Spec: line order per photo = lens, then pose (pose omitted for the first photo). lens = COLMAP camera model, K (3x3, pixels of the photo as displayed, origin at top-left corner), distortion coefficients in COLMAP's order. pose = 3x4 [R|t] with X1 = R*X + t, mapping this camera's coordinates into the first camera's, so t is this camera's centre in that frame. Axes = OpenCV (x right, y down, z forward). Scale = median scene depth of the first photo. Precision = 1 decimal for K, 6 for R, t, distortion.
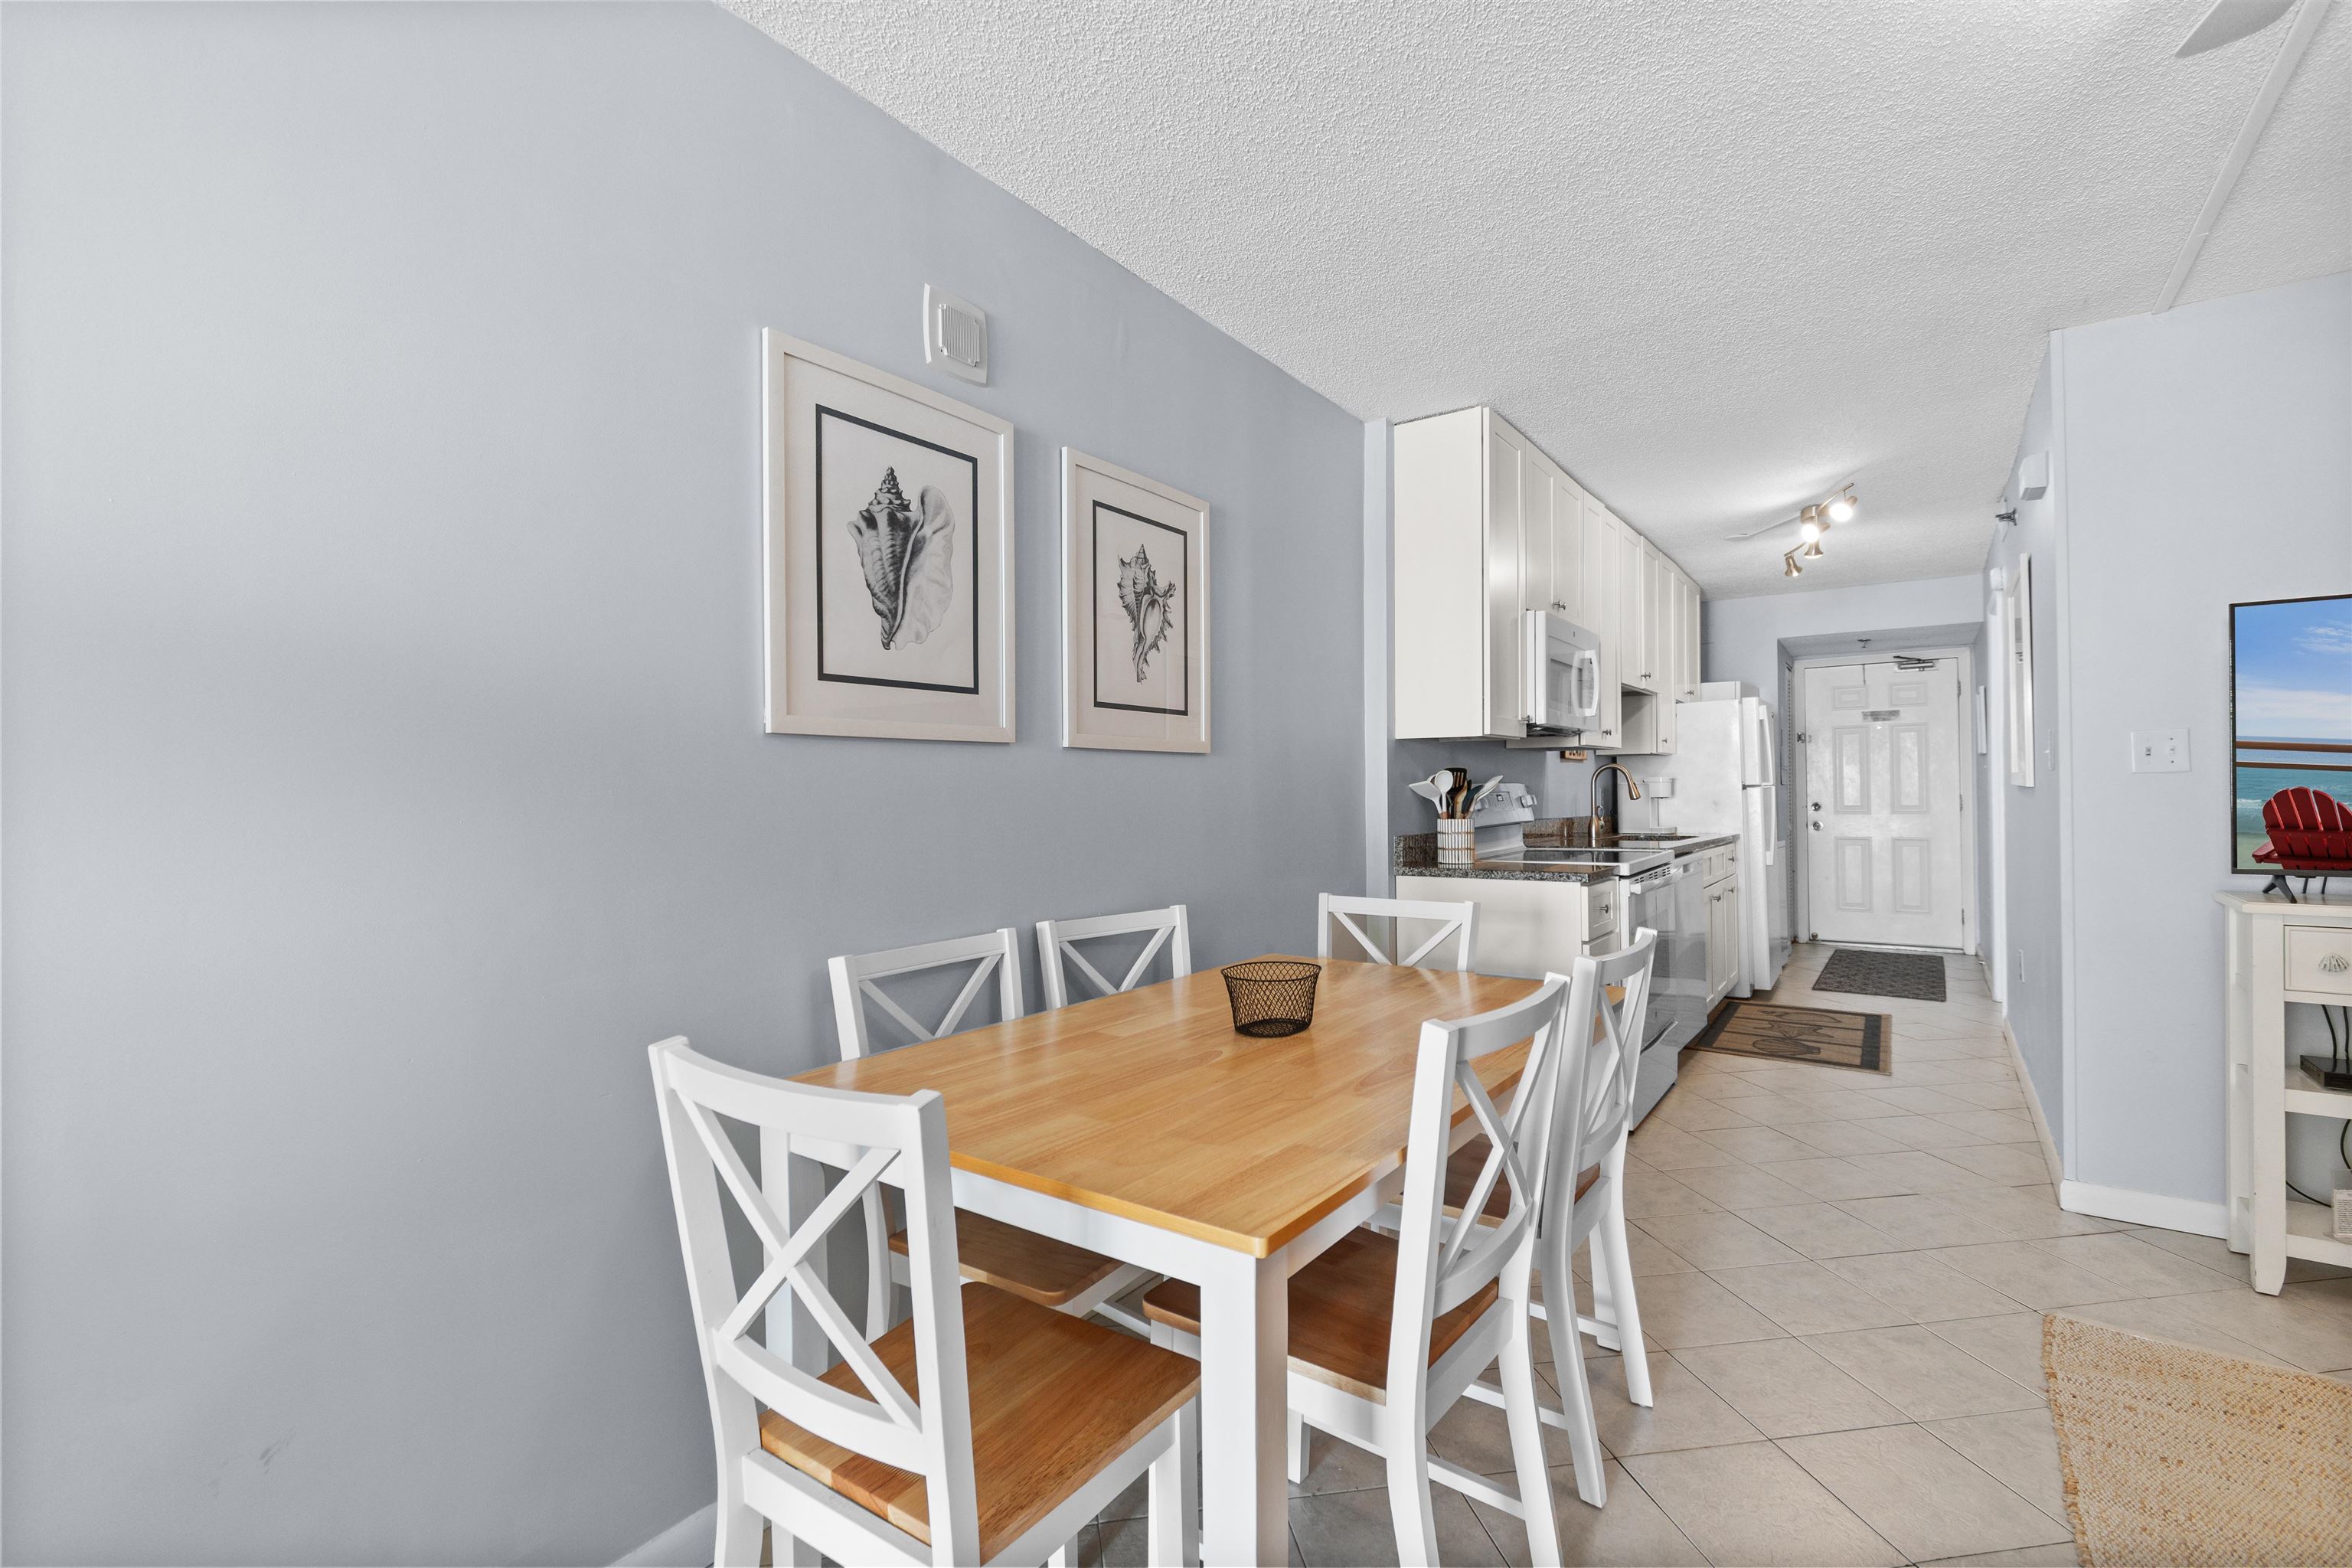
lens RADIAL K [[1038.7, 0, 1183.2], [0, 1038.7, 787.4], [0, 0, 1]] dist [0.011015, -0.003025]
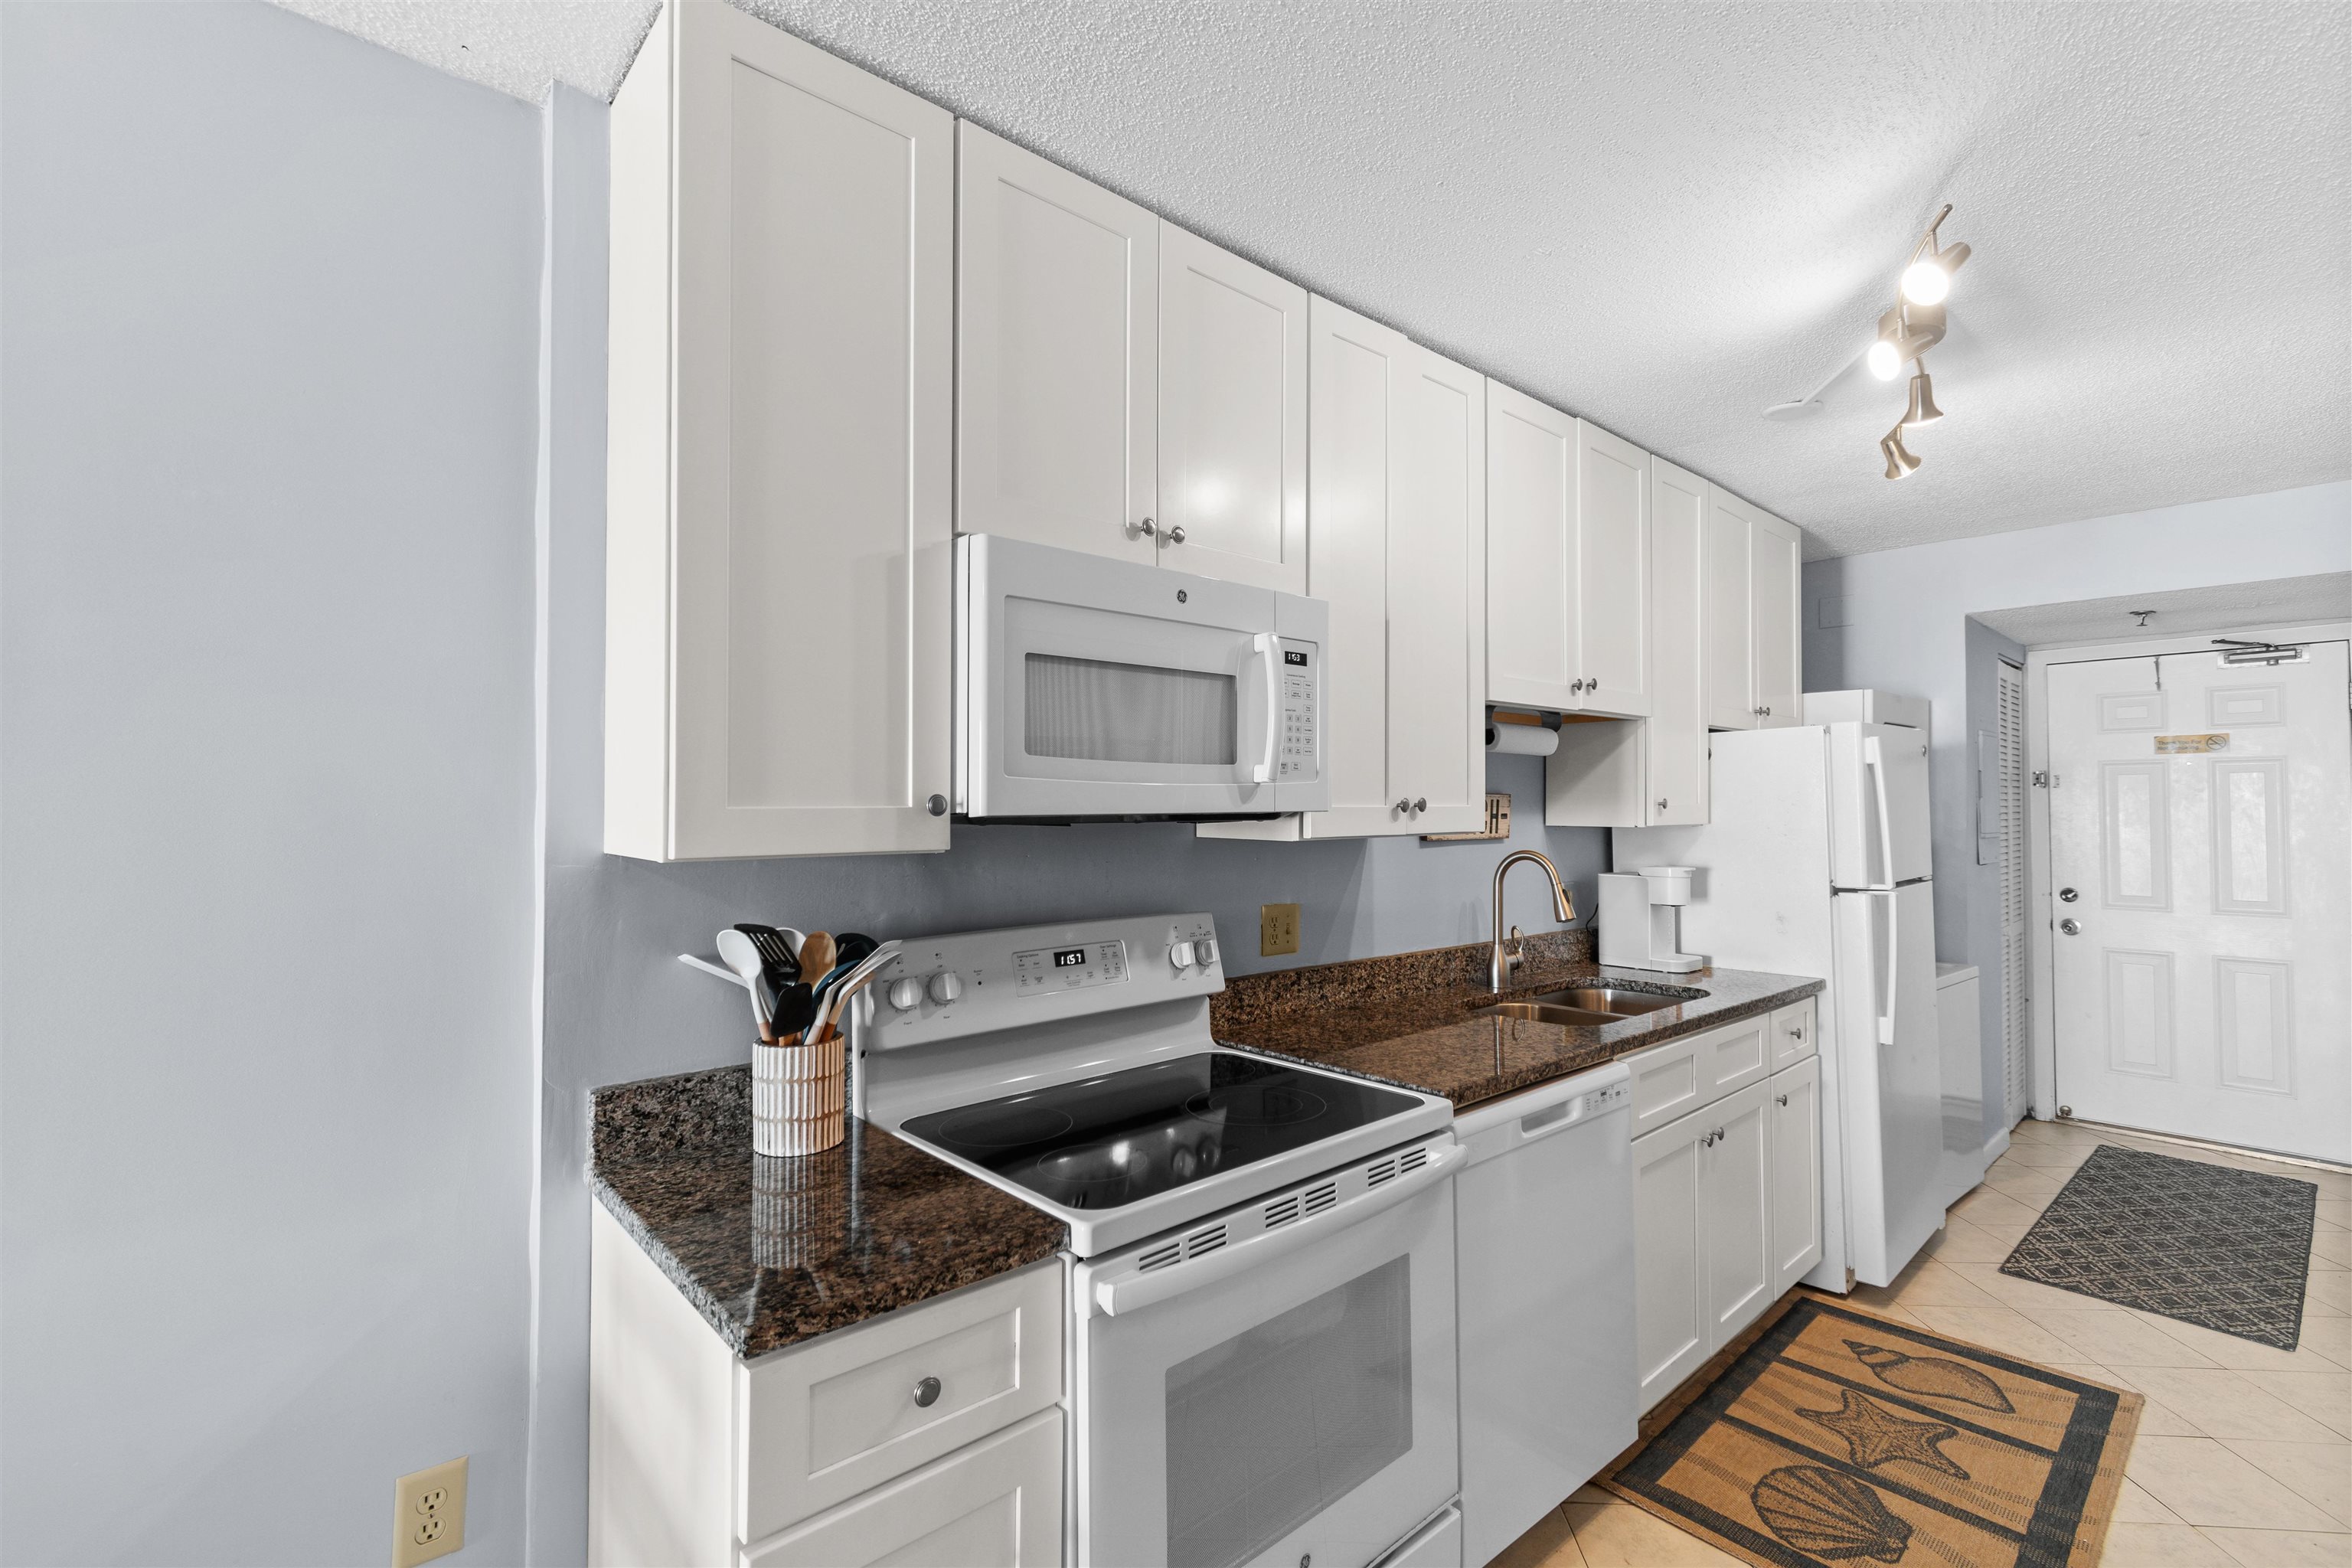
lens RADIAL K [[1038.7, 0, 1186.9], [0, 1038.7, 788.4], [0, 0, 1]] dist [0.011015, -0.003025]
pose [[0.975332, 0.003612, -0.220714, 0.356179], [-0.006403, 0.999908, -0.011932, -0.046953], [0.220650, 0.013051, 0.975266, 0.436935]]
